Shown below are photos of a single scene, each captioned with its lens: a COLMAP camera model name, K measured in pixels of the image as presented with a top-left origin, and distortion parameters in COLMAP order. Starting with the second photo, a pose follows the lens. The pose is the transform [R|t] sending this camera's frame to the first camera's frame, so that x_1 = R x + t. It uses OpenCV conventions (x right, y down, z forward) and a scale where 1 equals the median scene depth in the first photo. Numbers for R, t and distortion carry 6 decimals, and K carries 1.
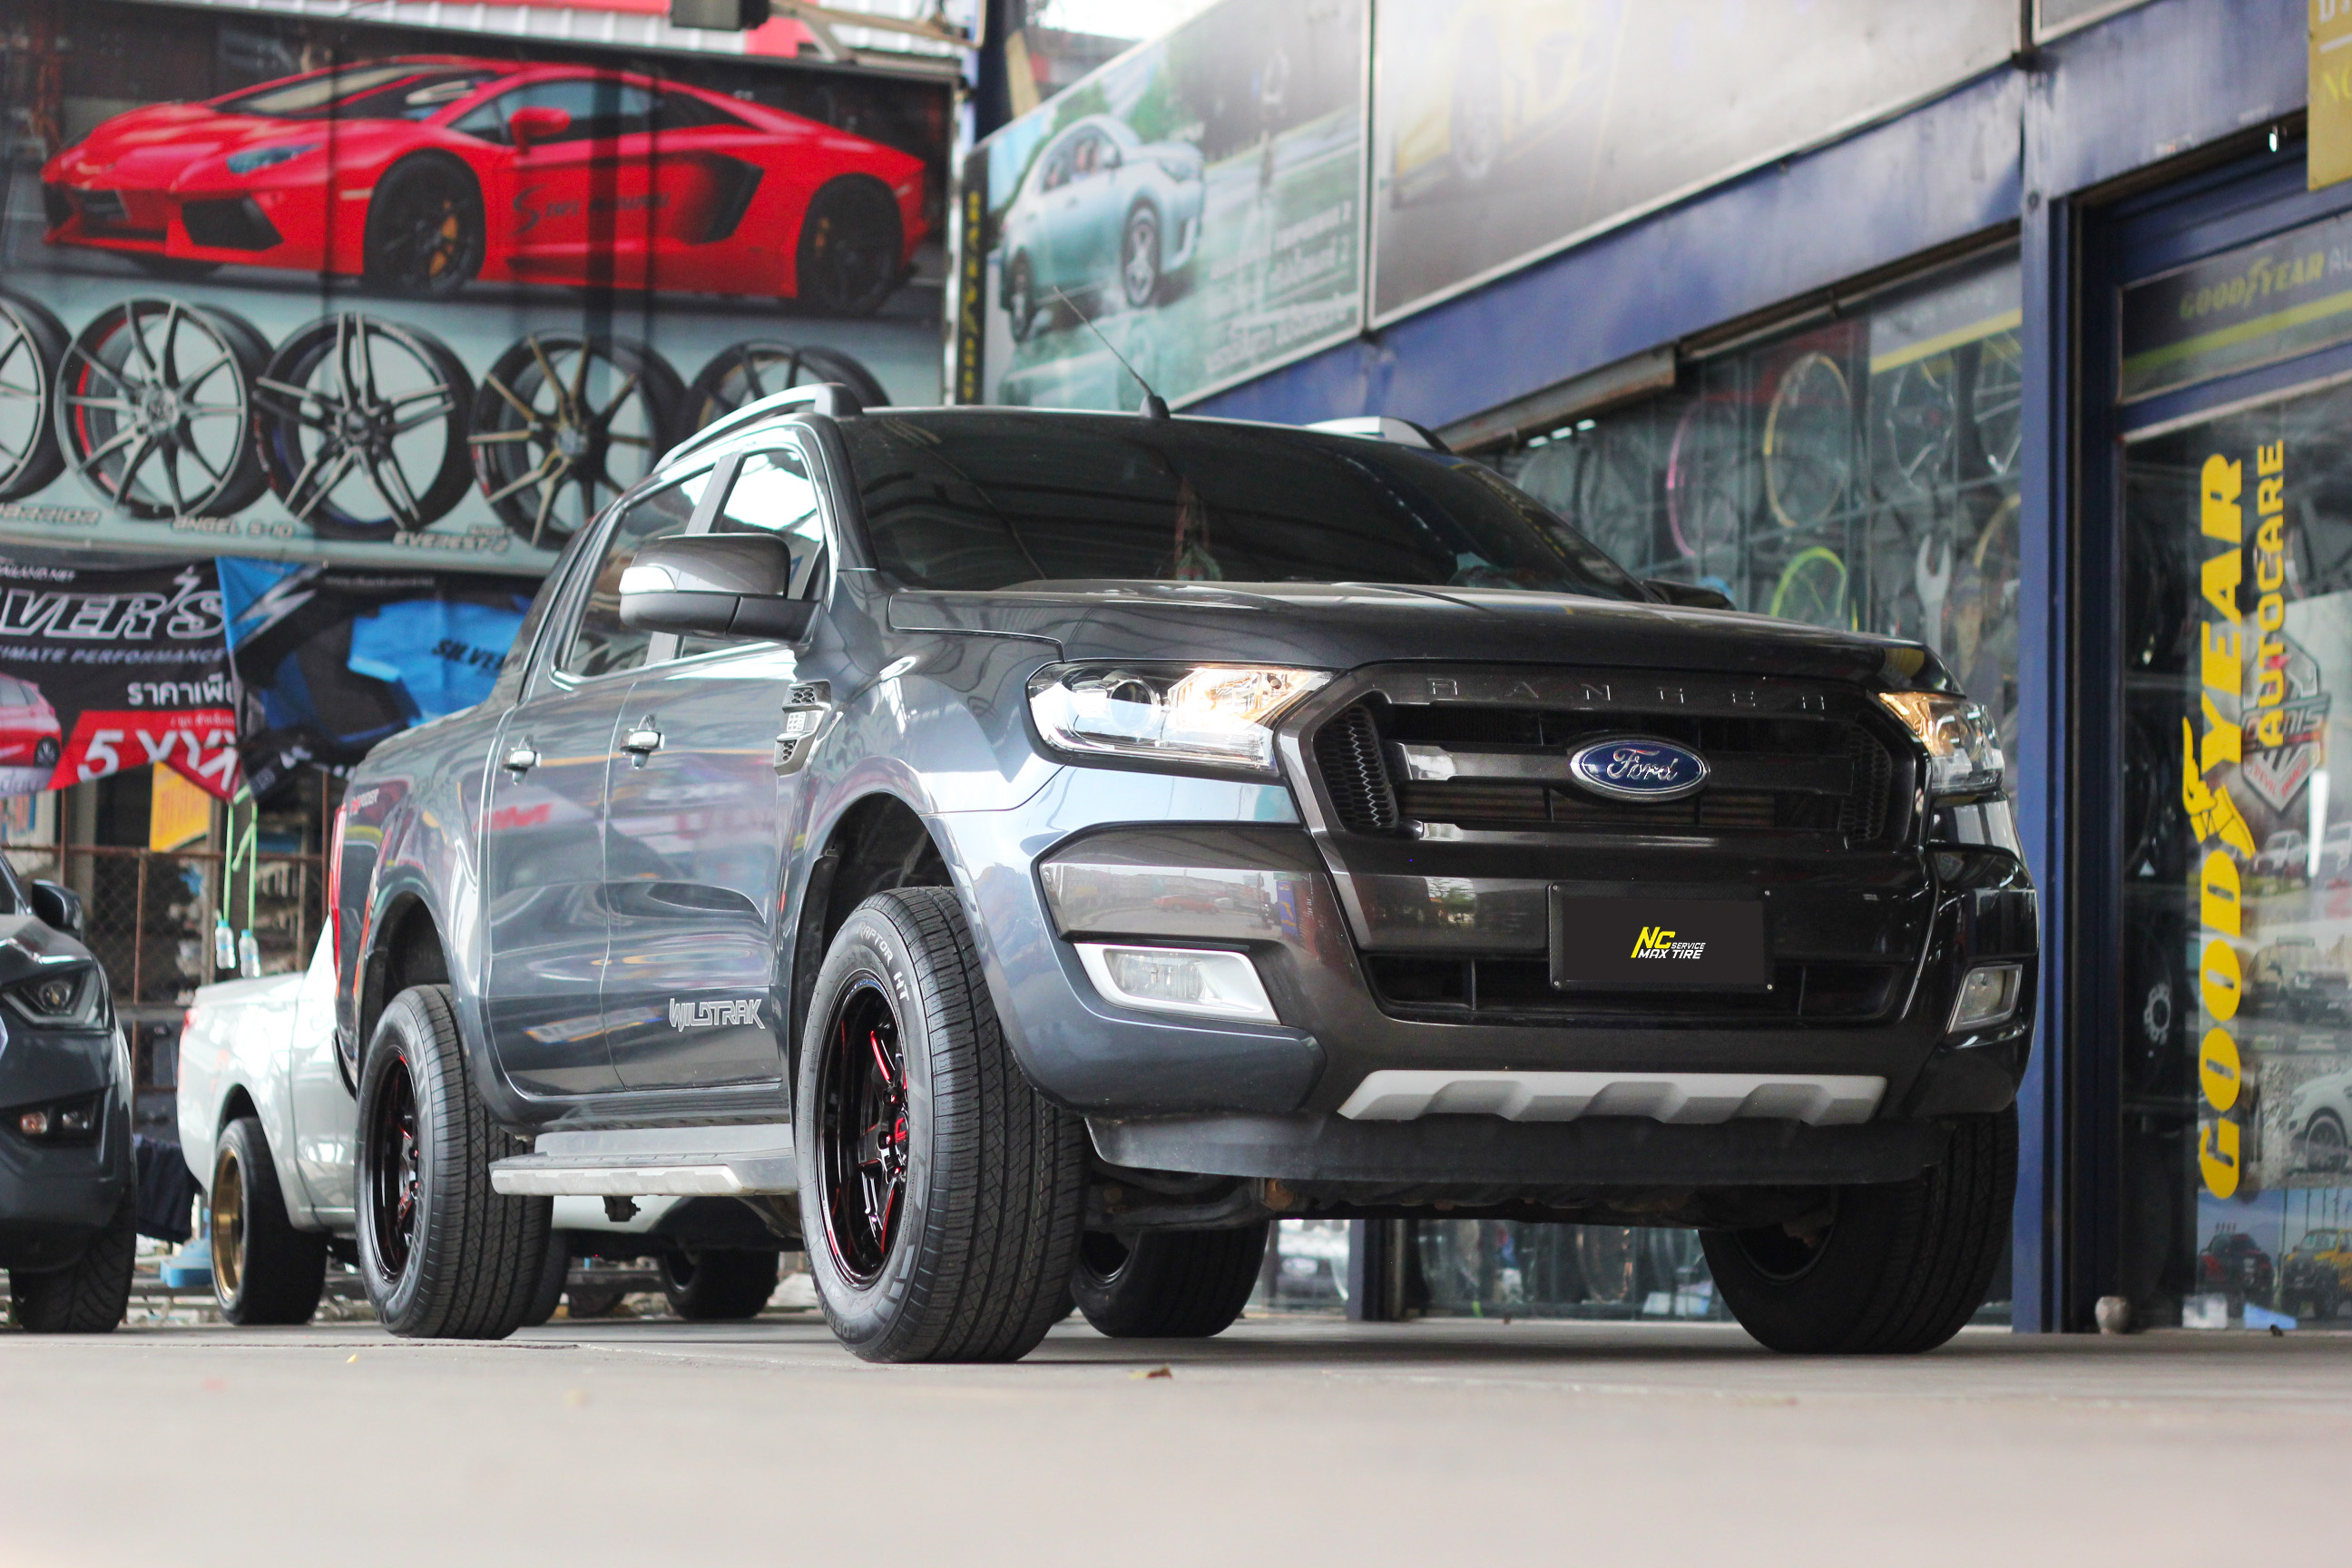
lens RADIAL K [[5416.2, 0, 1131.5], [0, 5416.2, 780.1], [0, 0, 1]] dist [-0.069265, -0.255814]
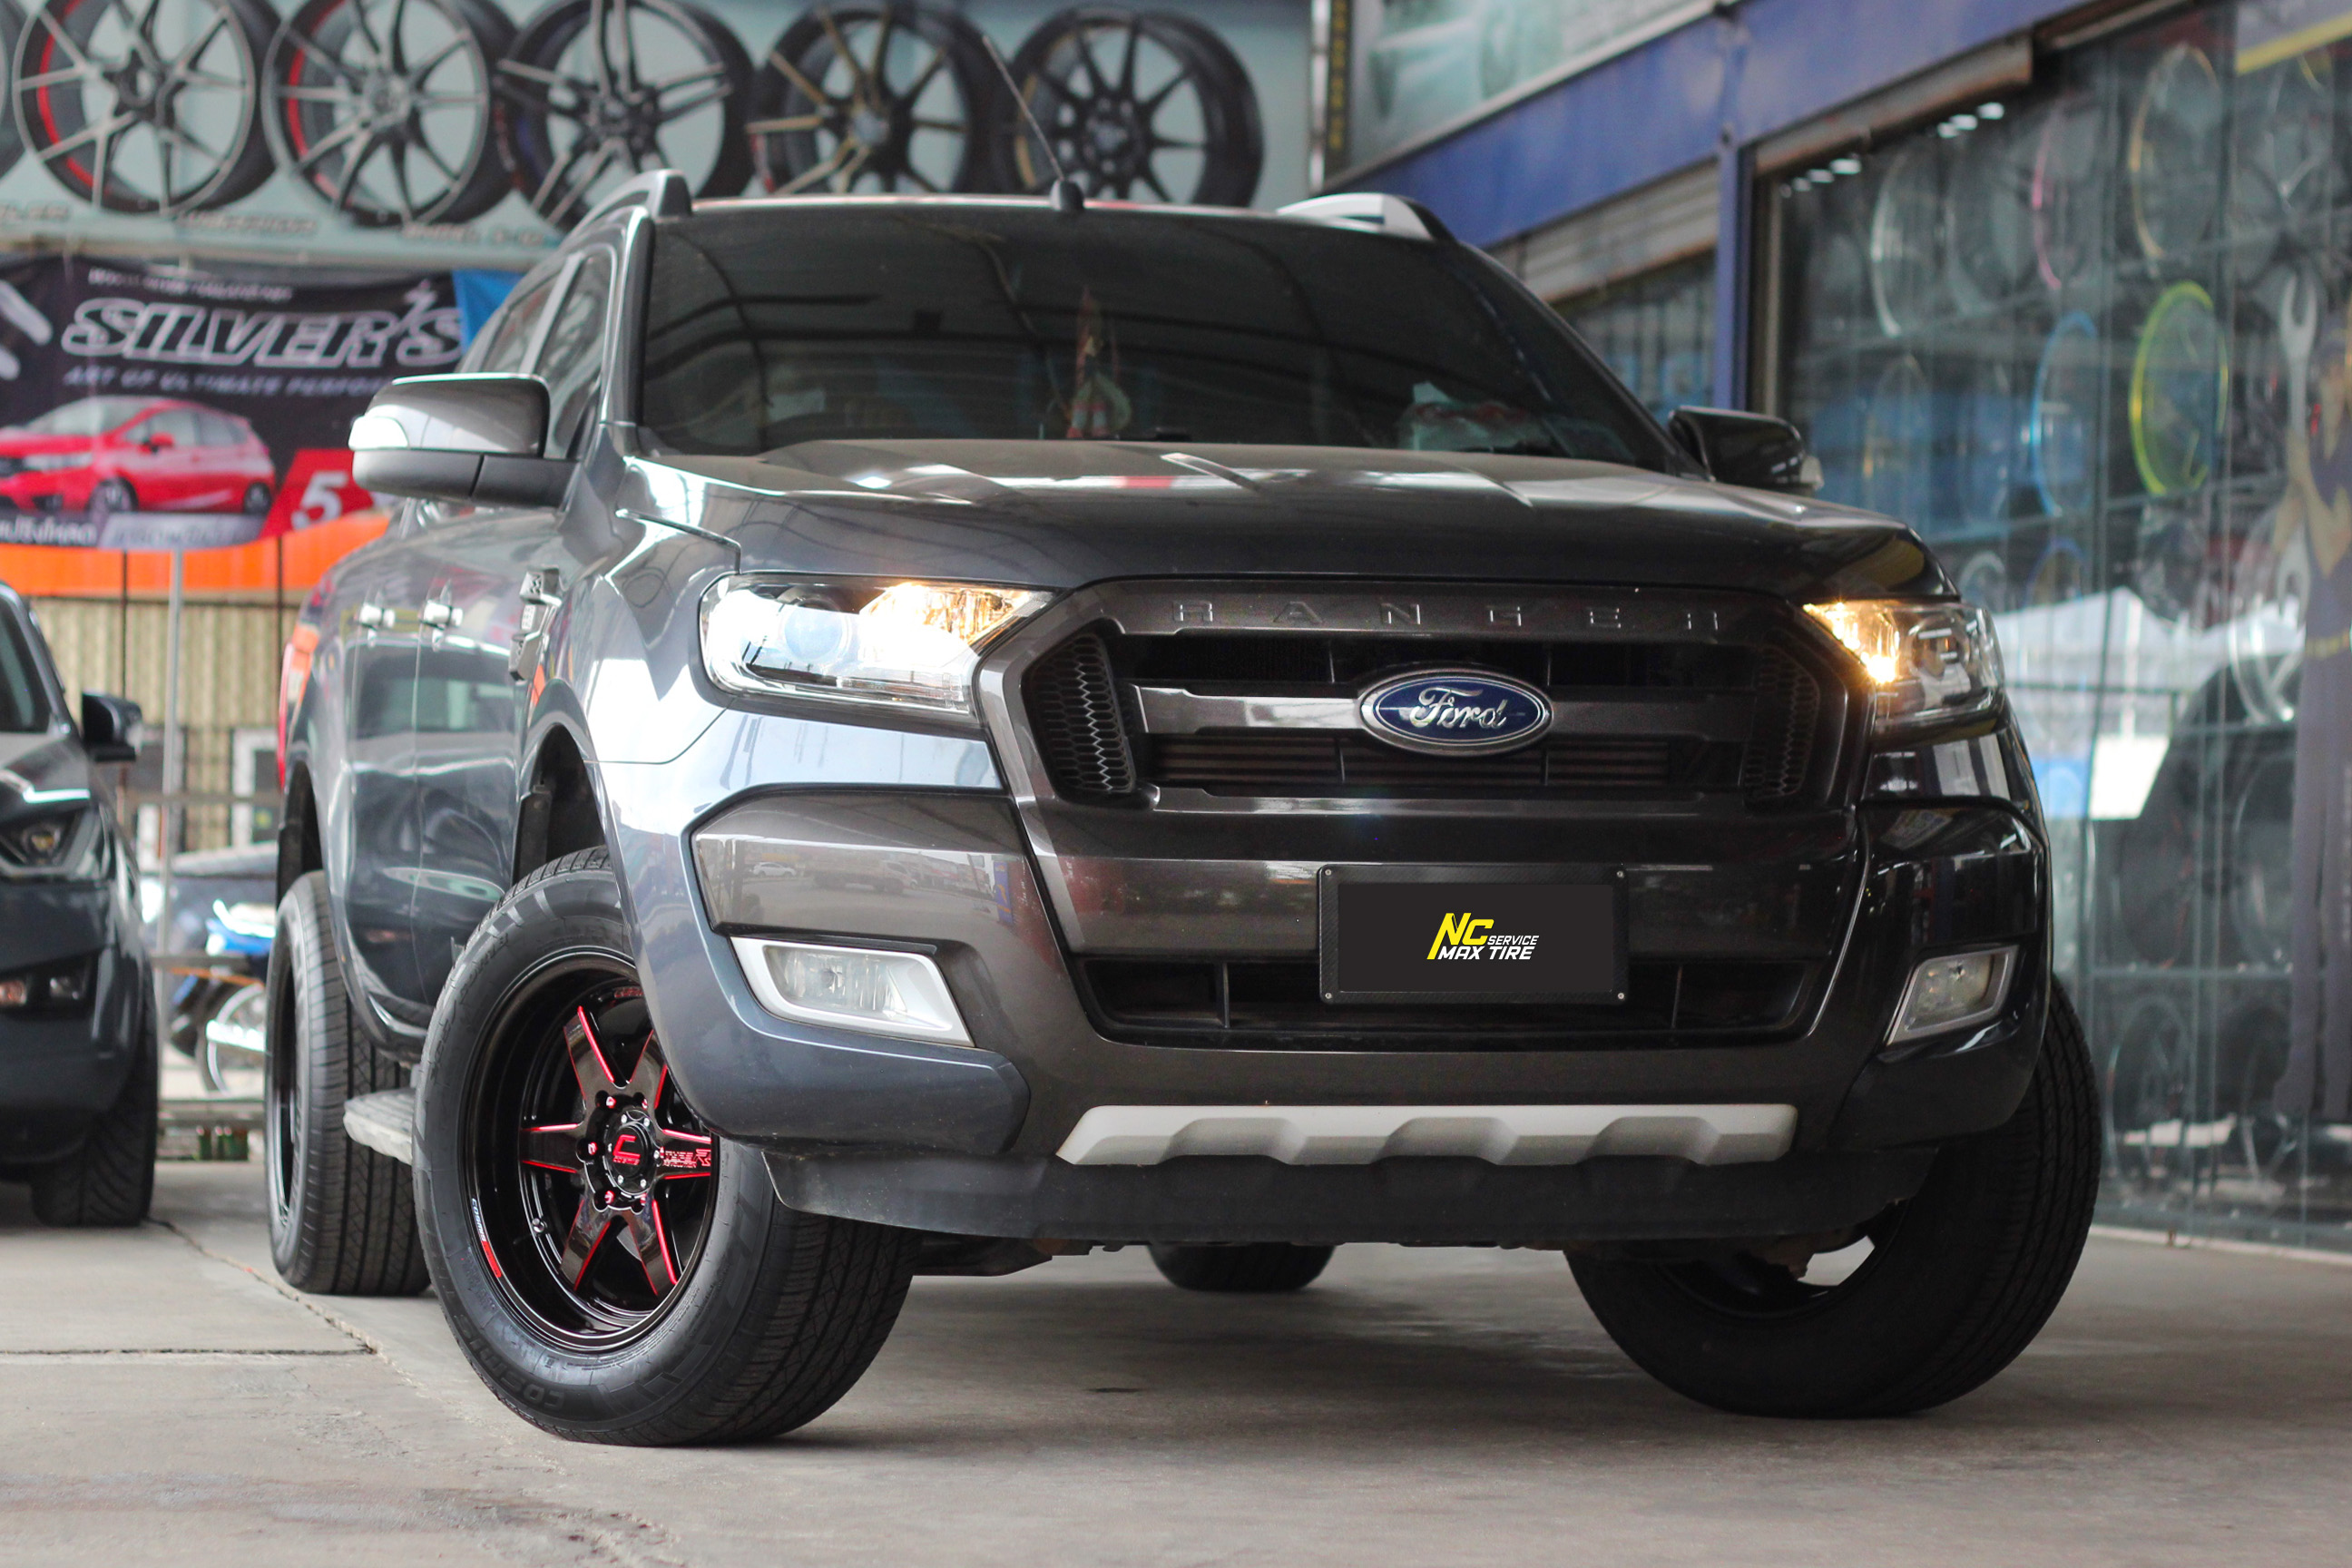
lens RADIAL K [[6018.2, 0, 1117.9], [0, 6018.2, 784.8], [0, 0, 1]] dist [-0.064118, -0.556137]
pose [[0.991656, 0.001421, -0.128905, 0.068251], [0.006565, 0.998085, 0.061508, -0.019629], [0.128746, -0.061841, 0.989748, 0.061430]]
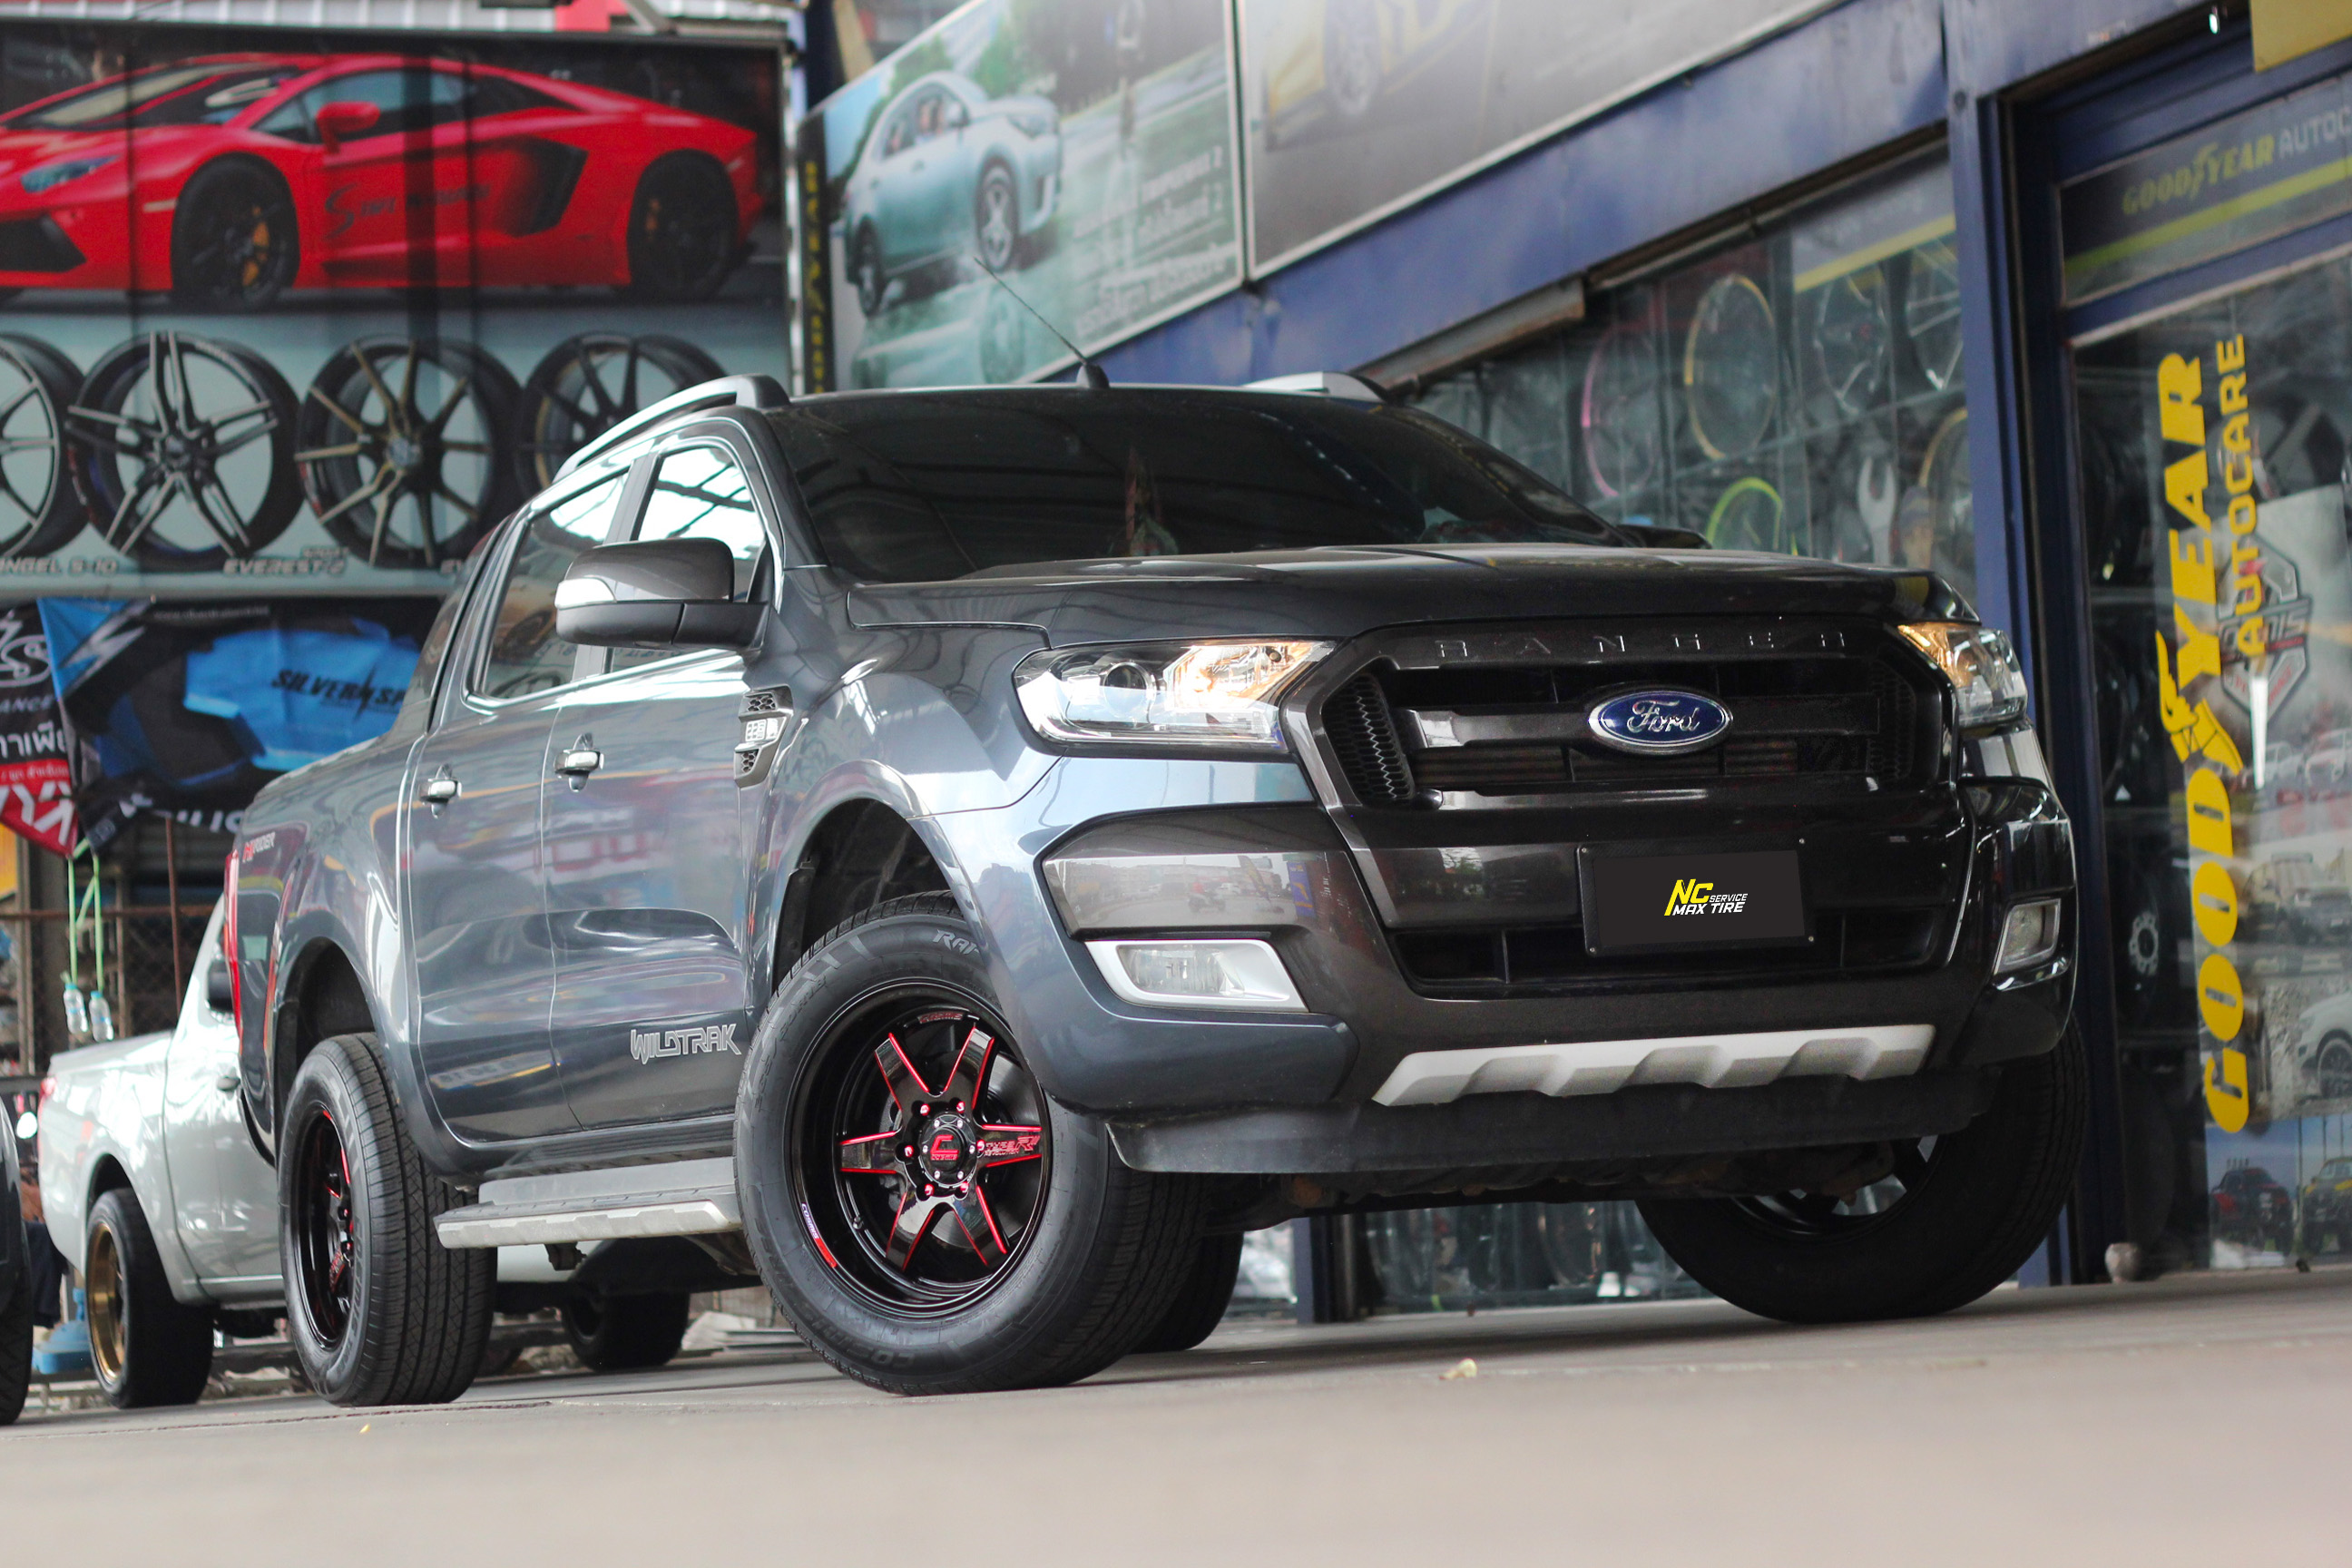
lens RADIAL K [[5742.6, 0, 1111.0], [0, 5742.6, 736.6], [0, 0, 1]] dist [-0.097337, -0.073568]
pose [[0.997398, -0.066276, 0.028357, -0.013854], [0.066423, 0.997782, -0.004292, -0.000592], [-0.028009, 0.006165, 0.999589, -0.004657]]
